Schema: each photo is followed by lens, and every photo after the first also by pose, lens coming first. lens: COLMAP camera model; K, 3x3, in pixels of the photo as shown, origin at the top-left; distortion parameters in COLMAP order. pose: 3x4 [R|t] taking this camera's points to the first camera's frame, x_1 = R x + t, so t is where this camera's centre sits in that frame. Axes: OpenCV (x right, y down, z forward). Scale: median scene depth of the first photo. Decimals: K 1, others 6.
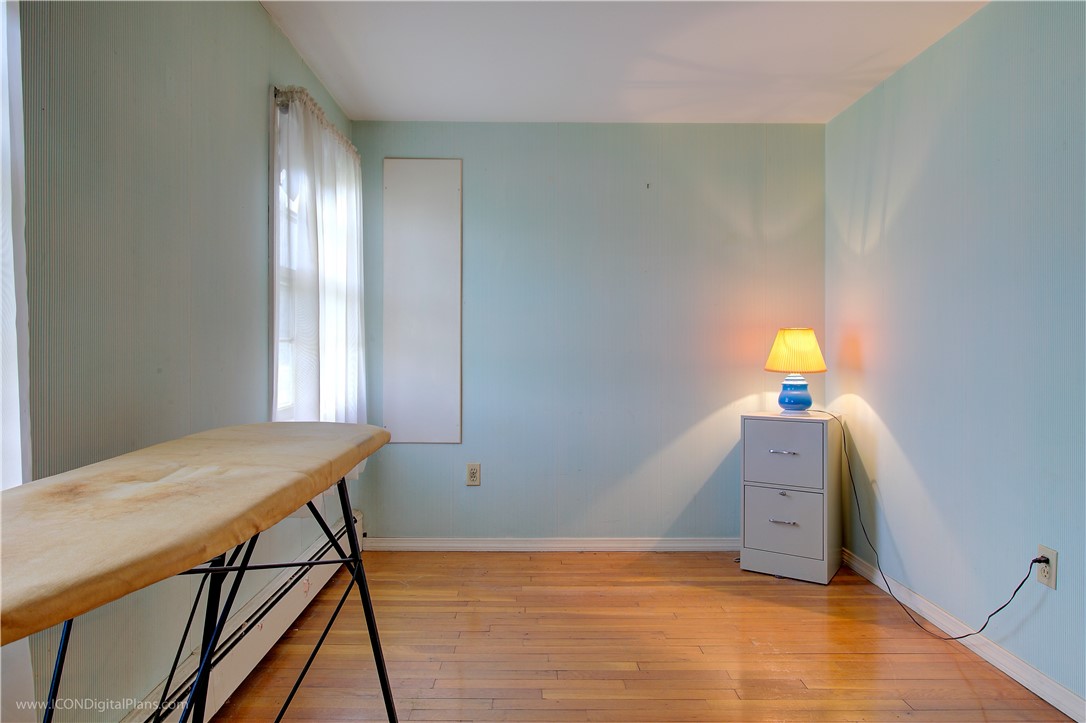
lens RADIAL K [[664.4, 0, 540.7], [0, 664.4, 349.3], [0, 0, 1]] dist [-0.000851, 0.000231]
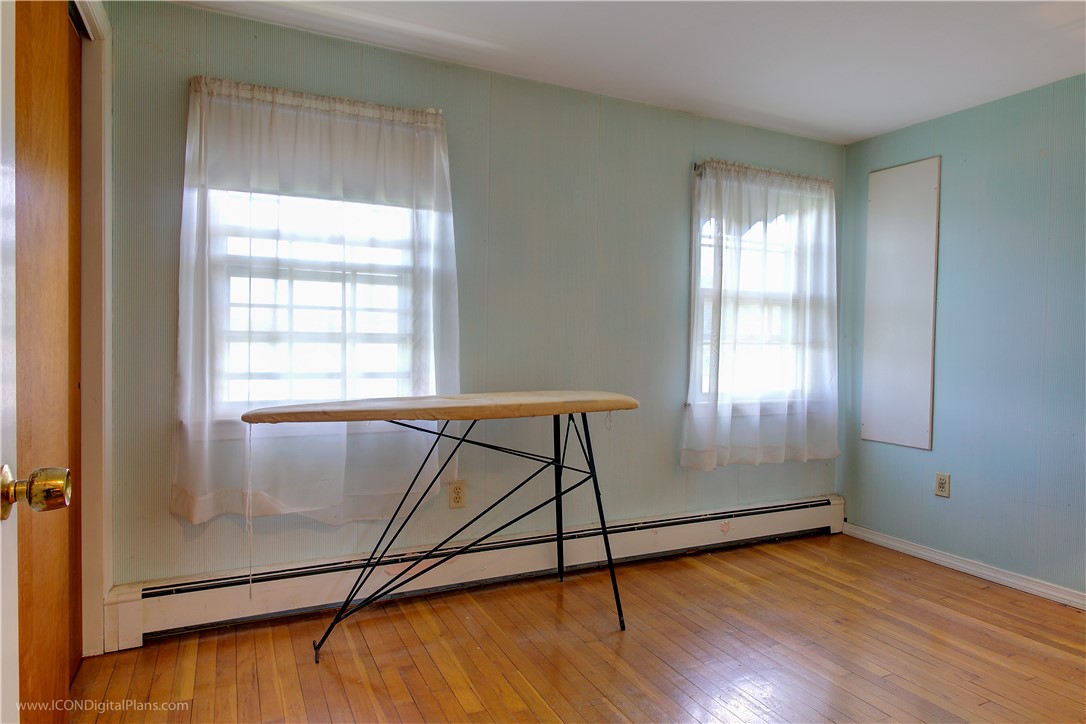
lens RADIAL K [[658.0, 0, 543.0], [0, 658.0, 362.0], [0, 0, 1]] dist [-0.004332, -0.001370]
pose [[0.430737, 0.031469, -0.901929, 0.540224], [-0.018699, 0.999489, 0.025943, -0.001930], [0.902284, 0.005690, 0.431105, 0.080372]]
